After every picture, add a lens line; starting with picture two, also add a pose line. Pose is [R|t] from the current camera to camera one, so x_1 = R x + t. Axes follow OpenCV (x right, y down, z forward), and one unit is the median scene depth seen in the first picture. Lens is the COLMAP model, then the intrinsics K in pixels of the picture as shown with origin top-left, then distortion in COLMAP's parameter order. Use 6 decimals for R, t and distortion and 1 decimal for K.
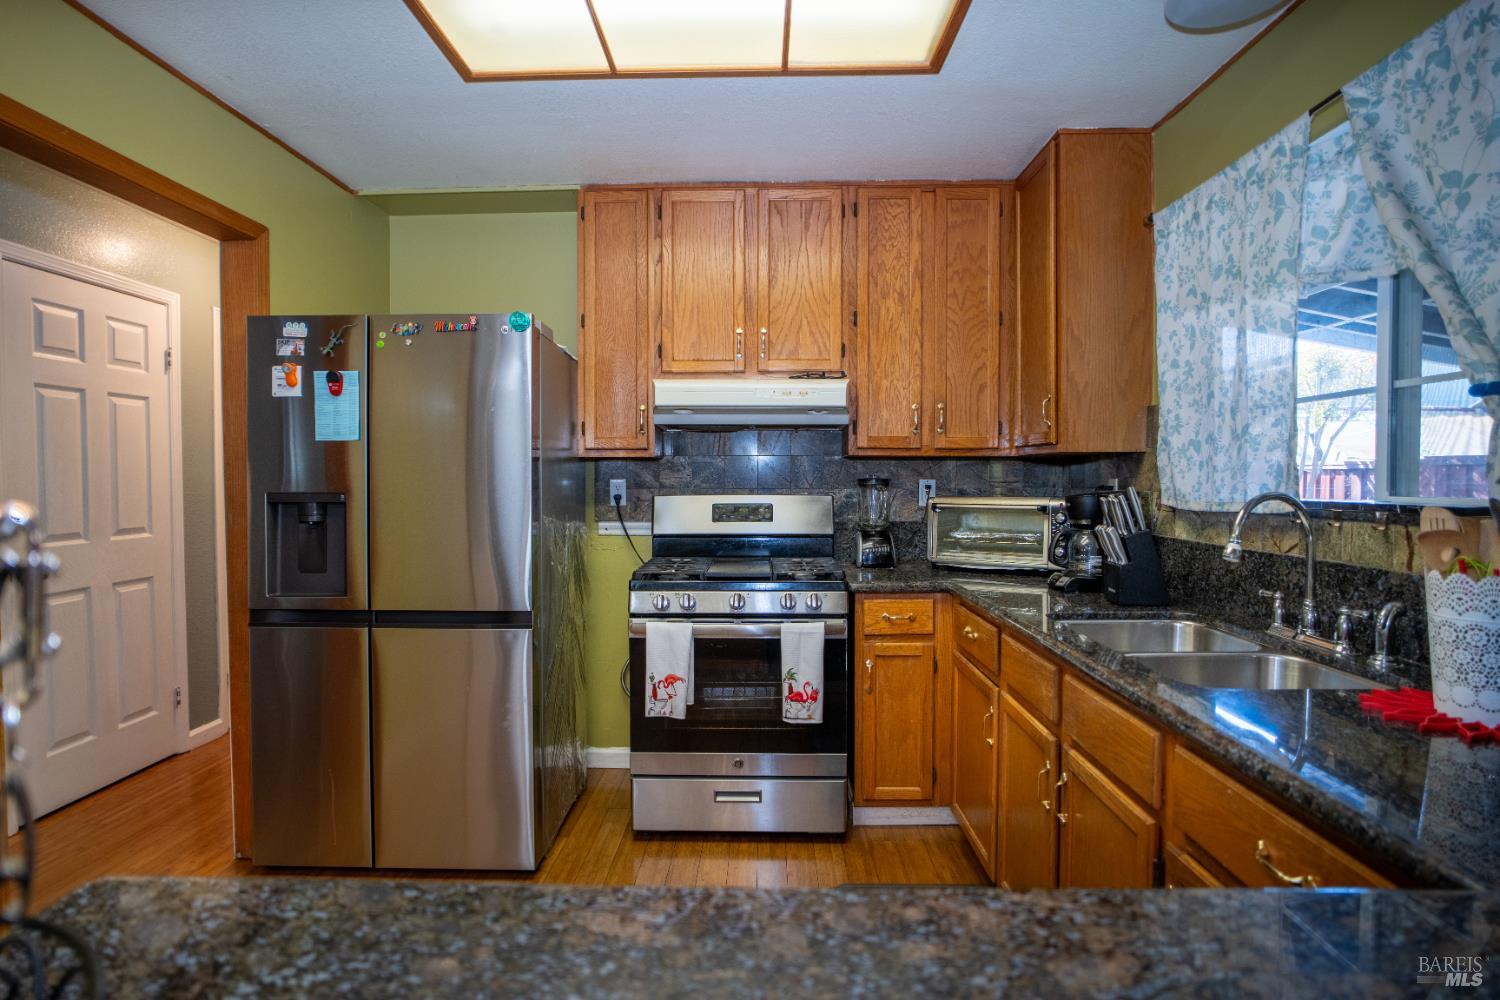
lens RADIAL K [[797.2, 0, 735.3], [0, 797.2, 497.0], [0, 0, 1]] dist [-0.051080, 0.026055]
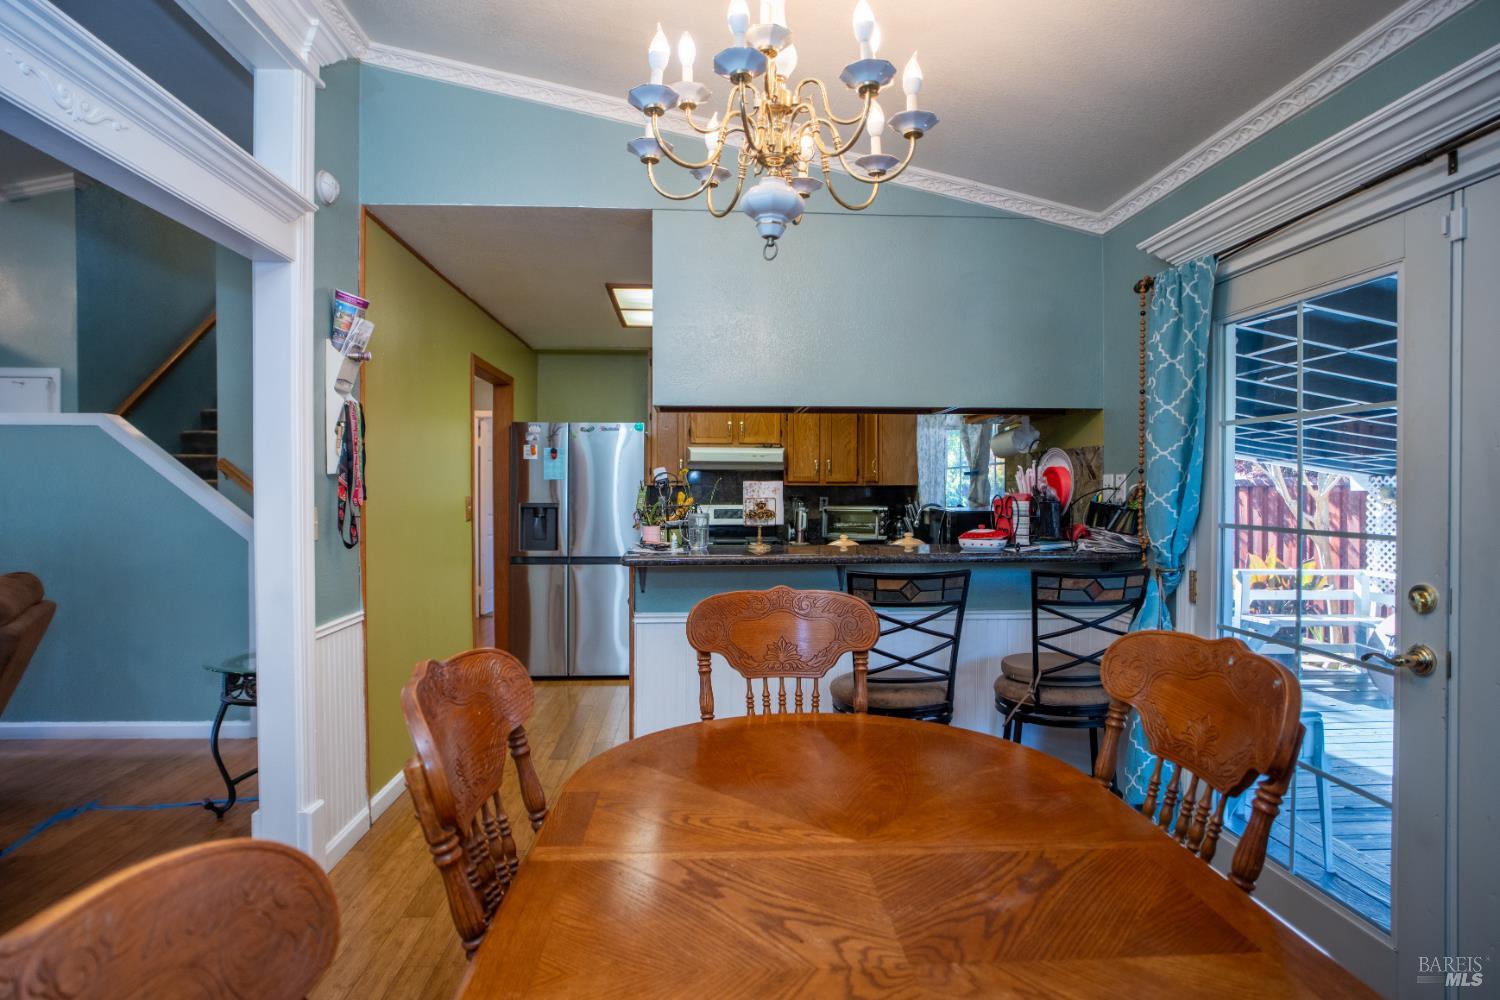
lens RADIAL K [[797.2, 0, 735.3], [0, 797.2, 497.0], [0, 0, 1]] dist [-0.051080, 0.026055]
pose [[0.995760, 0.001395, 0.091983, -0.230829], [0.000151, 0.999859, -0.016798, 0.015745], [-0.091993, 0.016740, 0.995619, -1.391401]]
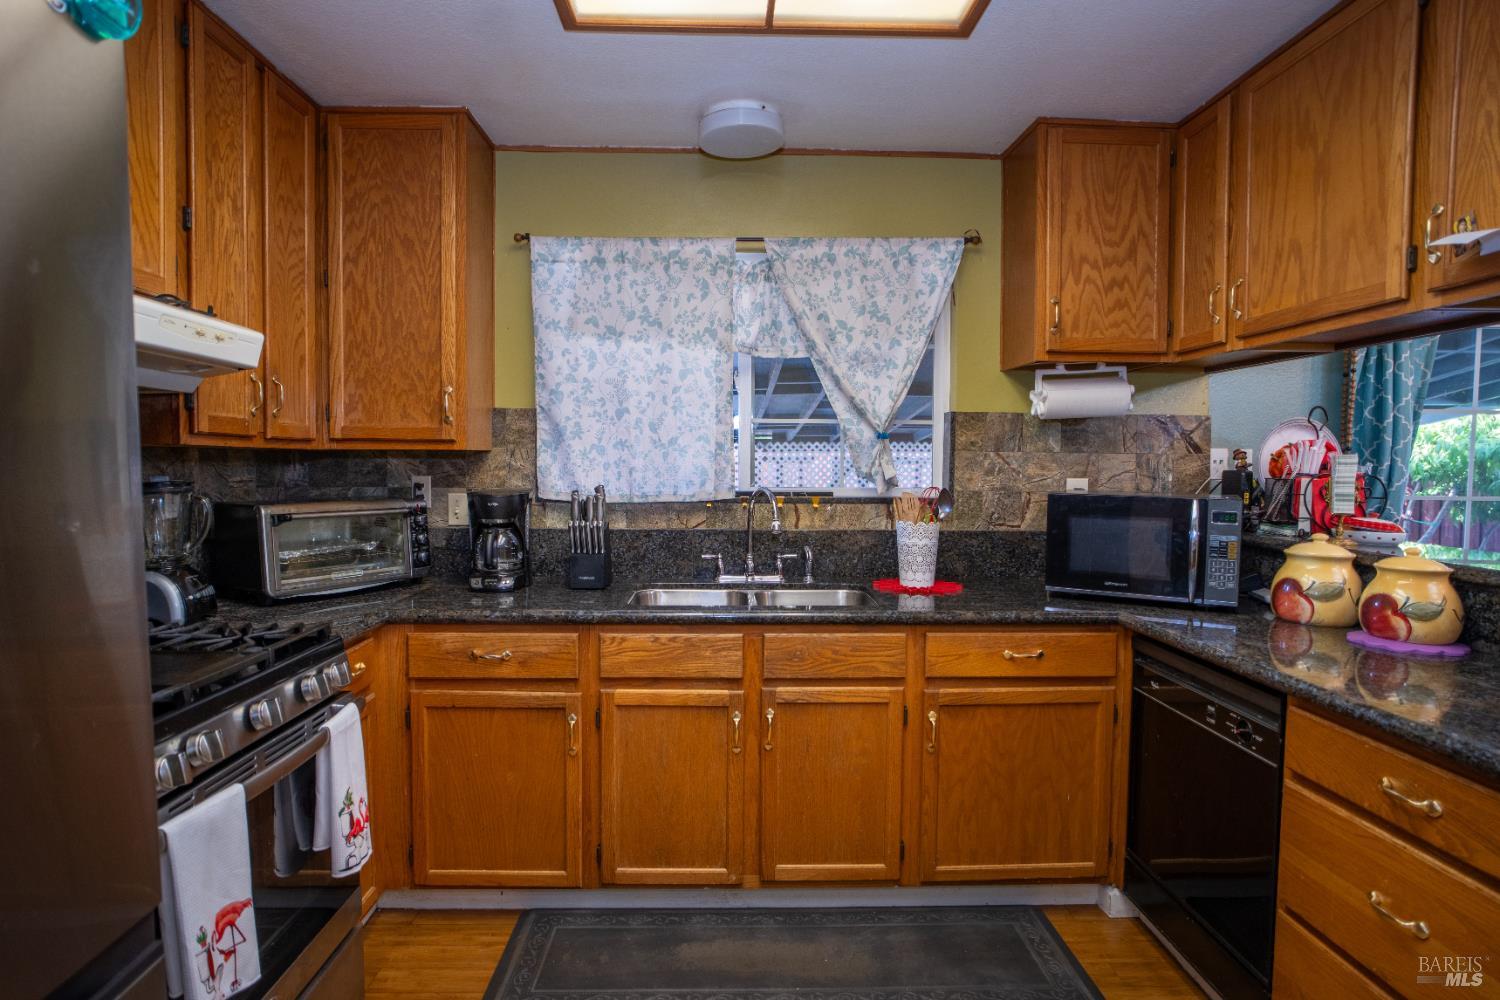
lens RADIAL K [[797.2, 0, 735.3], [0, 797.2, 497.0], [0, 0, 1]] dist [-0.051080, 0.026055]
pose [[-0.066121, -0.043261, 0.996873, -0.644981], [0.019142, 0.998821, 0.044615, -0.041976], [-0.997628, 0.022033, -0.065215, 0.847837]]
